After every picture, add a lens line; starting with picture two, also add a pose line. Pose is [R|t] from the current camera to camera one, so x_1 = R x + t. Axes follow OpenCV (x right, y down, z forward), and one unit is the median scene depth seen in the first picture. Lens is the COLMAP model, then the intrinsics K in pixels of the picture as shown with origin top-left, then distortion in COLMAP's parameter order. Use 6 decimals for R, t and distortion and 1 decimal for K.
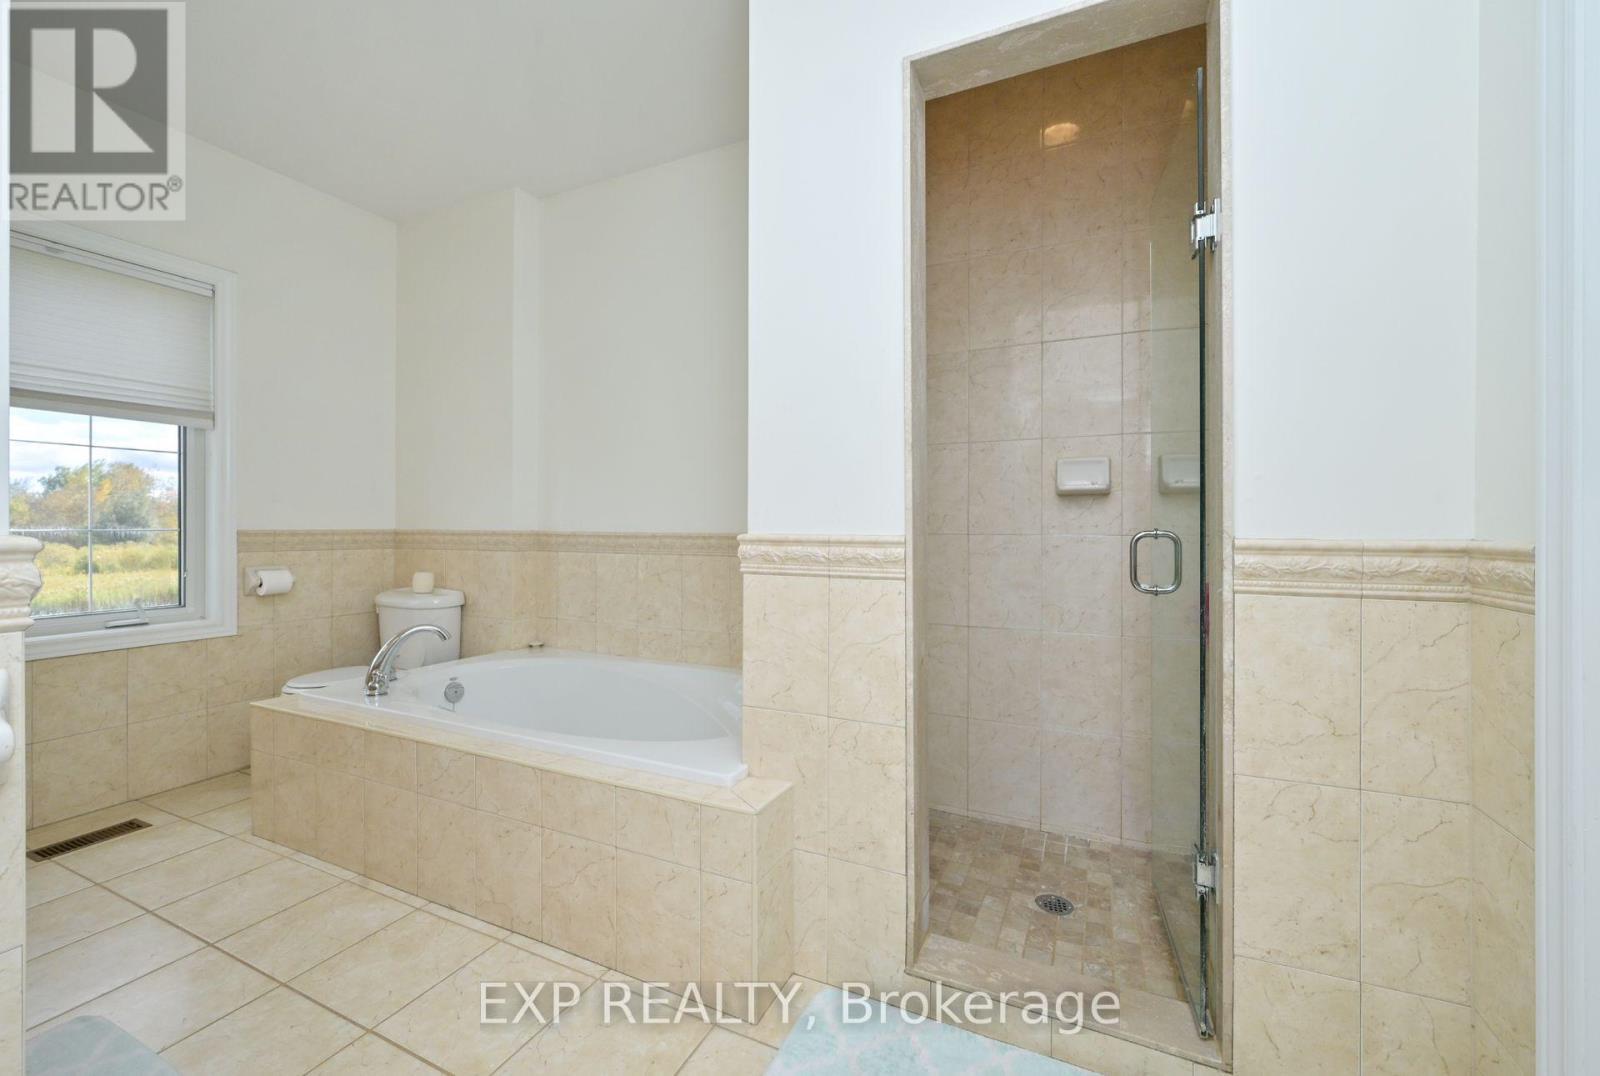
lens RADIAL K [[629.1, 0, 800.6], [0, 629.1, 529.5], [0, 0, 1]] dist [-0.001271, -0.000034]
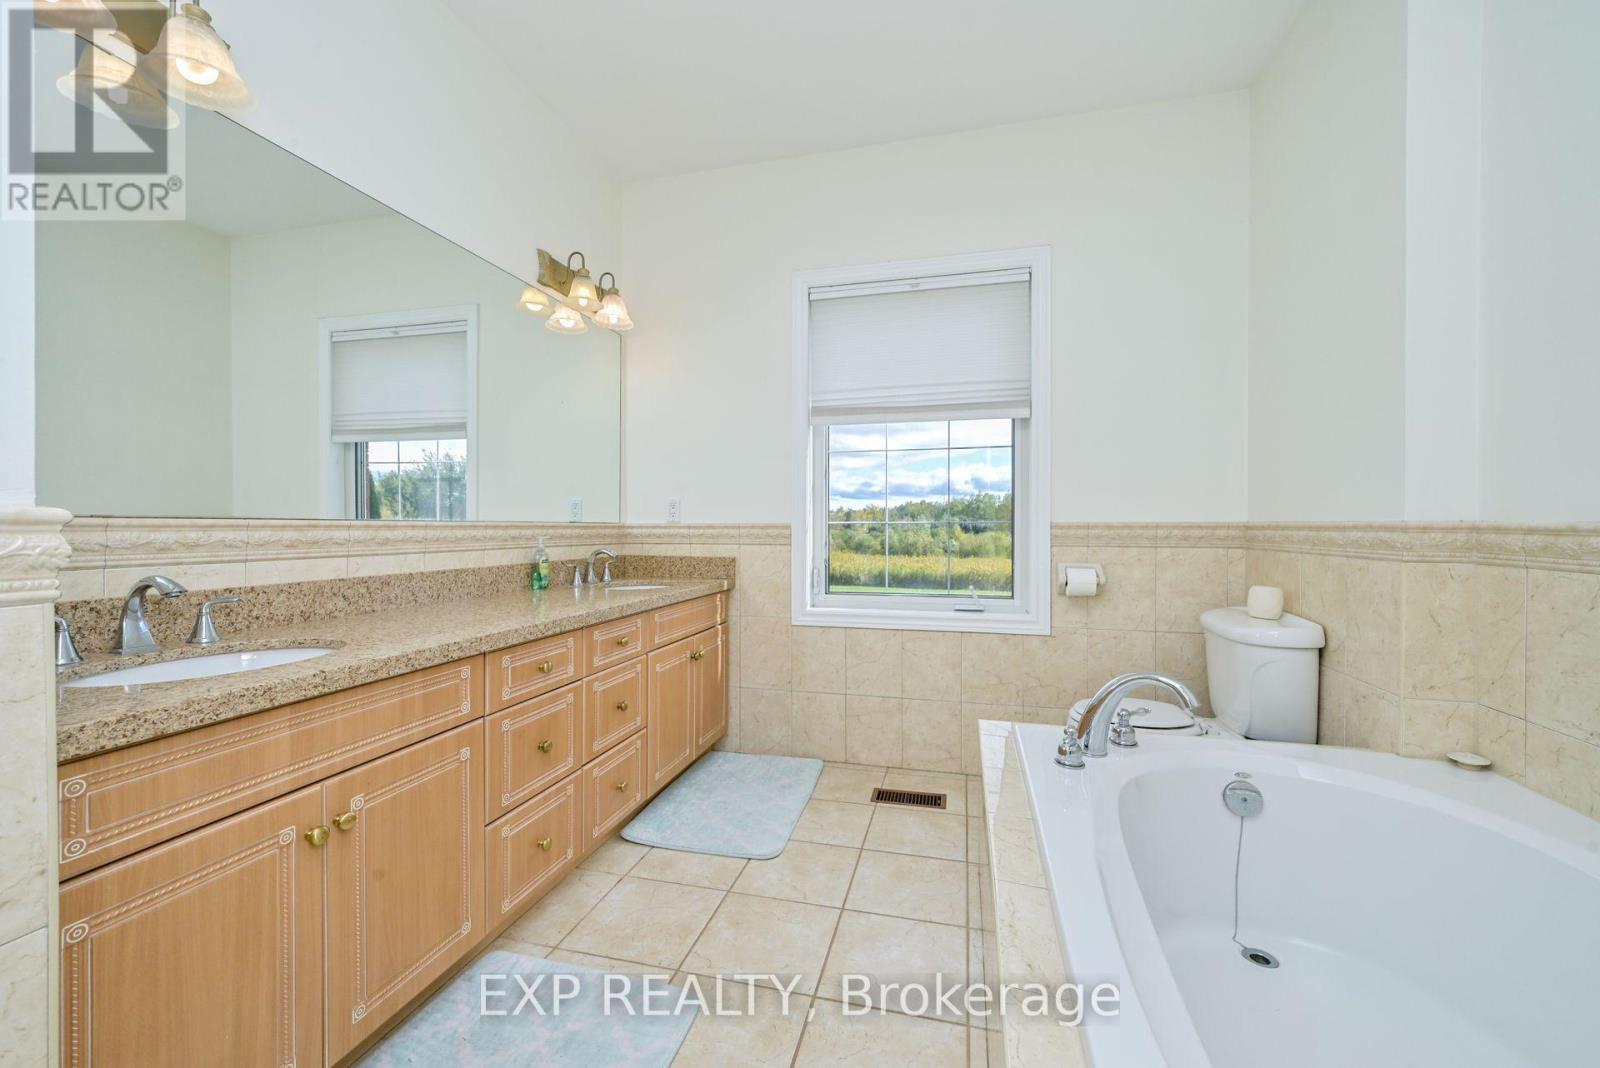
lens RADIAL K [[636.5, 0, 795.9], [0, 636.5, 522.8], [0, 0, 1]] dist [0.002591, 0.000113]
pose [[0.180756, -0.004584, -0.983517, -0.037017], [-0.004722, 0.999974, -0.005529, 0.007990], [0.983517, 0.005644, 0.180729, 0.415518]]
